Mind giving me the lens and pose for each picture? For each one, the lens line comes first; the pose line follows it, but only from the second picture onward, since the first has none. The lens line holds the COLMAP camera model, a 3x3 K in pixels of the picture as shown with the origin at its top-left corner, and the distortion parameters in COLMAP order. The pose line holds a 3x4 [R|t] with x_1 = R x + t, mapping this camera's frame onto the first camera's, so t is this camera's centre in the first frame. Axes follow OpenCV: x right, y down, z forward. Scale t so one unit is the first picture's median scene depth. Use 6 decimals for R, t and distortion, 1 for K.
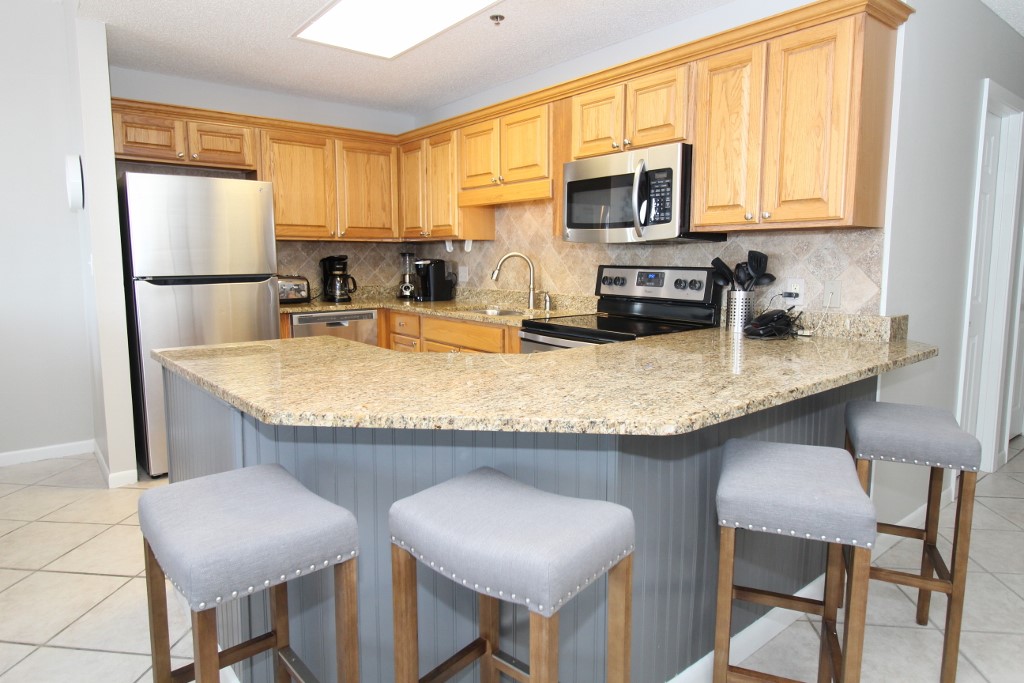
lens RADIAL K [[616.2, 0, 502.0], [0, 616.2, 336.6], [0, 0, 1]] dist [0.033768, 0.004594]
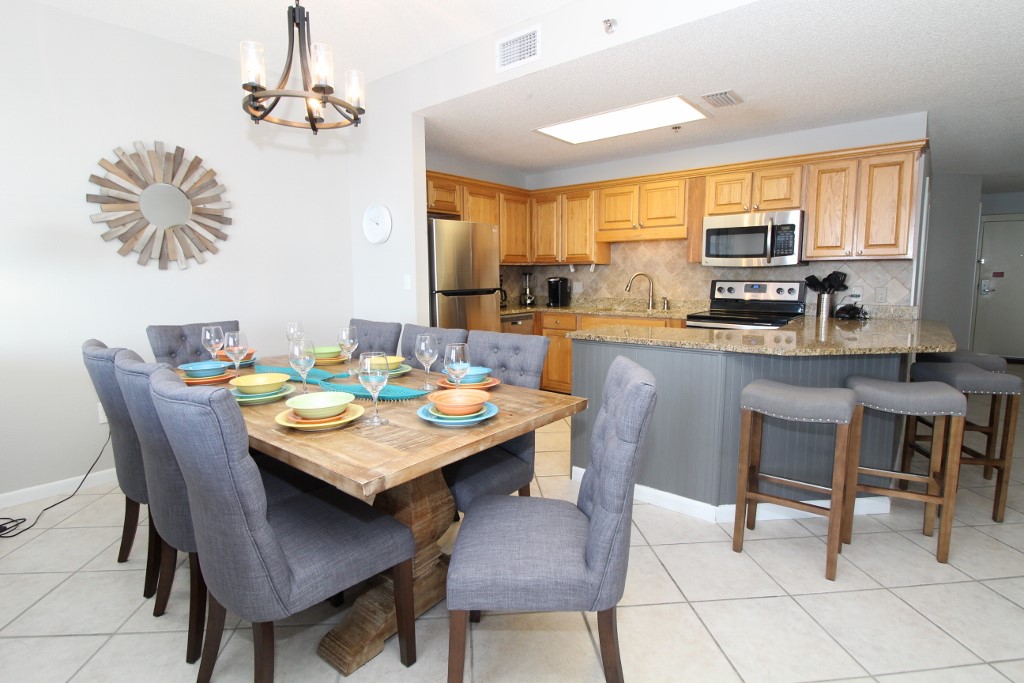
lens RADIAL K [[514.8, 0, 513.6], [0, 514.8, 340.3], [0, 0, 1]] dist [0.004653, 0.000049]
pose [[0.978823, -0.030922, 0.202361, -0.671483], [0.031287, 0.999509, 0.001398, 0.023590], [-0.202305, 0.004963, 0.979310, -0.217646]]
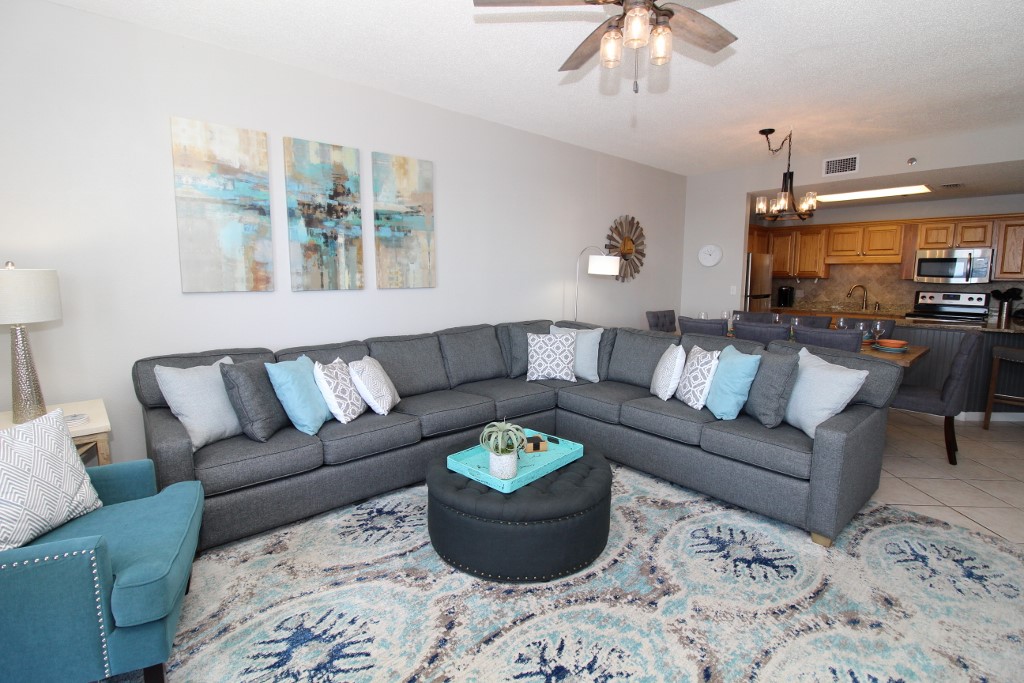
lens RADIAL K [[471.5, 0, 515.9], [0, 471.5, 336.5], [0, 0, 1]] dist [-0.022174, -0.002905]
pose [[0.999235, -0.001973, 0.039057, -1.600149], [0.002105, 0.999992, -0.003331, 0.069859], [-0.039051, 0.003410, 0.999231, -0.807273]]
